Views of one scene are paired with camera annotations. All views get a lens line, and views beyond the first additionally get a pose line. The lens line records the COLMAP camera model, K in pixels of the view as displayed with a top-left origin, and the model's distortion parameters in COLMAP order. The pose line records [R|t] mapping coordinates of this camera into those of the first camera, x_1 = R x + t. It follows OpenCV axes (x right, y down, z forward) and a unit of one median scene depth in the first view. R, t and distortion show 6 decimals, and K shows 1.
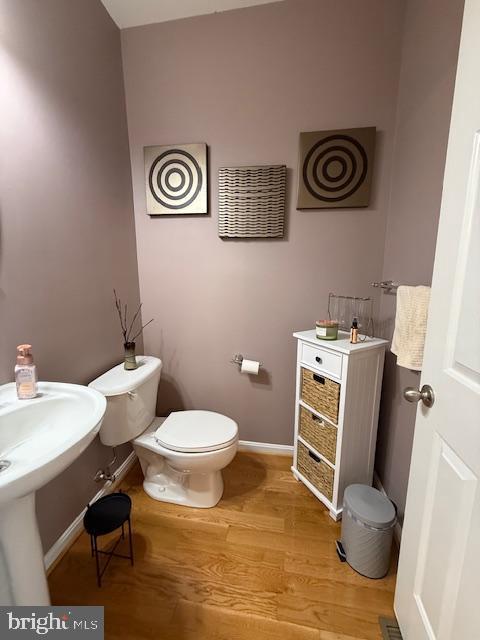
lens RADIAL K [[254.2, 0, 240.8], [0, 254.2, 318.9], [0, 0, 1]] dist [-0.000060, 0.000039]
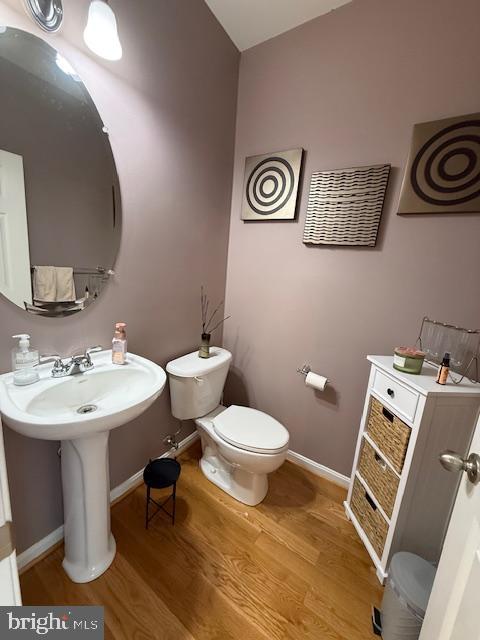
lens RADIAL K [[254.2, 0, 240.8], [0, 254.2, 318.9], [0, 0, 1]] dist [-0.000060, 0.000039]
pose [[0.912538, 0.149461, -0.380704, 0.122083], [-0.148820, 0.988369, 0.031308, -0.031469], [0.380955, 0.028086, 0.924167, 0.013436]]
